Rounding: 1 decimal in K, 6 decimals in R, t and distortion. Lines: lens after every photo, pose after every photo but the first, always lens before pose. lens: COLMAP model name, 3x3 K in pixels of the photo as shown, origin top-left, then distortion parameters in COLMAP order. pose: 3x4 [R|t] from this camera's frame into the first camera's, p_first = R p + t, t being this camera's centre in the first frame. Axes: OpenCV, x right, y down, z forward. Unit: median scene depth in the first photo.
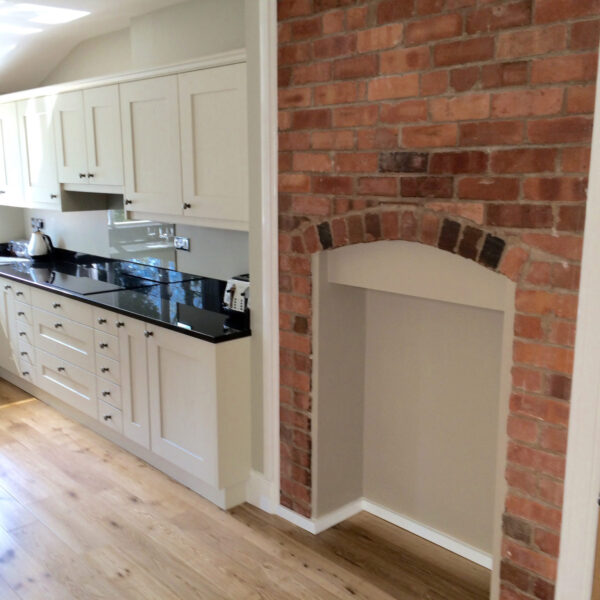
lens RADIAL K [[682.6, 0, 308.2], [0, 682.6, 299.2], [0, 0, 1]] dist [0.051072, -0.014679]
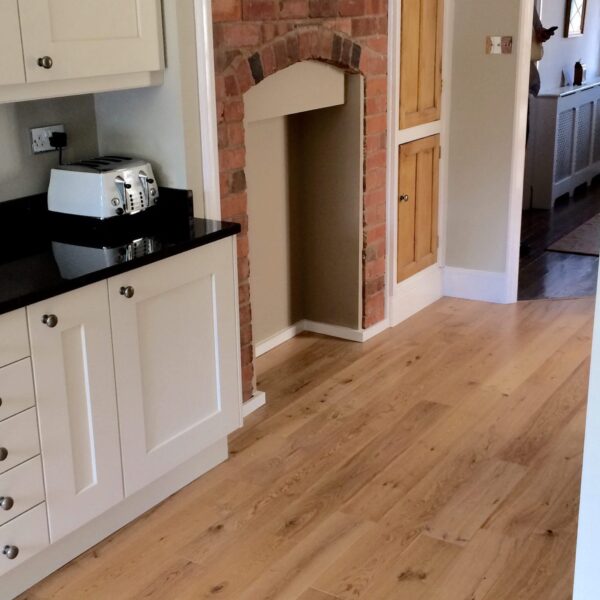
lens RADIAL K [[935.5, 0, 300.0], [0, 935.5, 300.0], [0, 0, 1]] dist [0.095607, -0.077594]
pose [[-0.245194, -0.282536, 0.927391, -1.257246], [0.206855, 0.919316, 0.334766, -0.219868], [-0.947149, 0.273918, -0.166967, 1.253033]]
